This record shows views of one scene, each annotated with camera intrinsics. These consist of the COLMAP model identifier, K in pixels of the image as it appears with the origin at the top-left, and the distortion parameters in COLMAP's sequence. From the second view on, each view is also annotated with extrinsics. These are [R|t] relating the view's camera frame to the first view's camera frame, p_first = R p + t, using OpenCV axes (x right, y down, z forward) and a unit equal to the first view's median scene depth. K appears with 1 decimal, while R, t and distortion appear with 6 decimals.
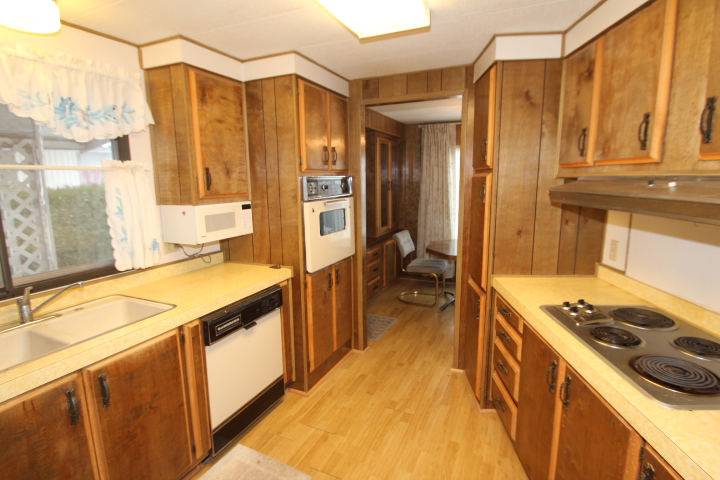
lens RADIAL K [[365.2, 0, 360.0], [0, 365.2, 240.0], [0, 0, 1]] dist [-0.000231, -0.000576]
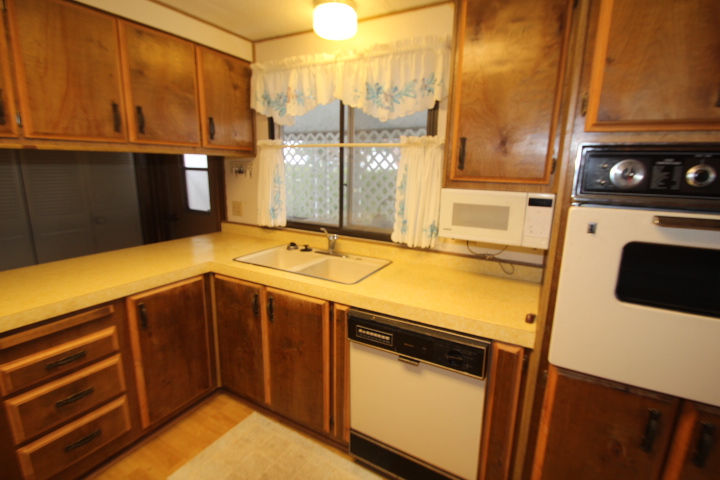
lens RADIAL K [[326.0, 0, 360.0], [0, 326.0, 240.0], [0, 0, 1]] dist [-0.001139, -0.000089]
pose [[-0.057528, 0.226284, -0.972361, 0.294984], [-0.189773, 0.953737, 0.233178, -0.130140], [0.980141, 0.197942, -0.011924, 0.948646]]
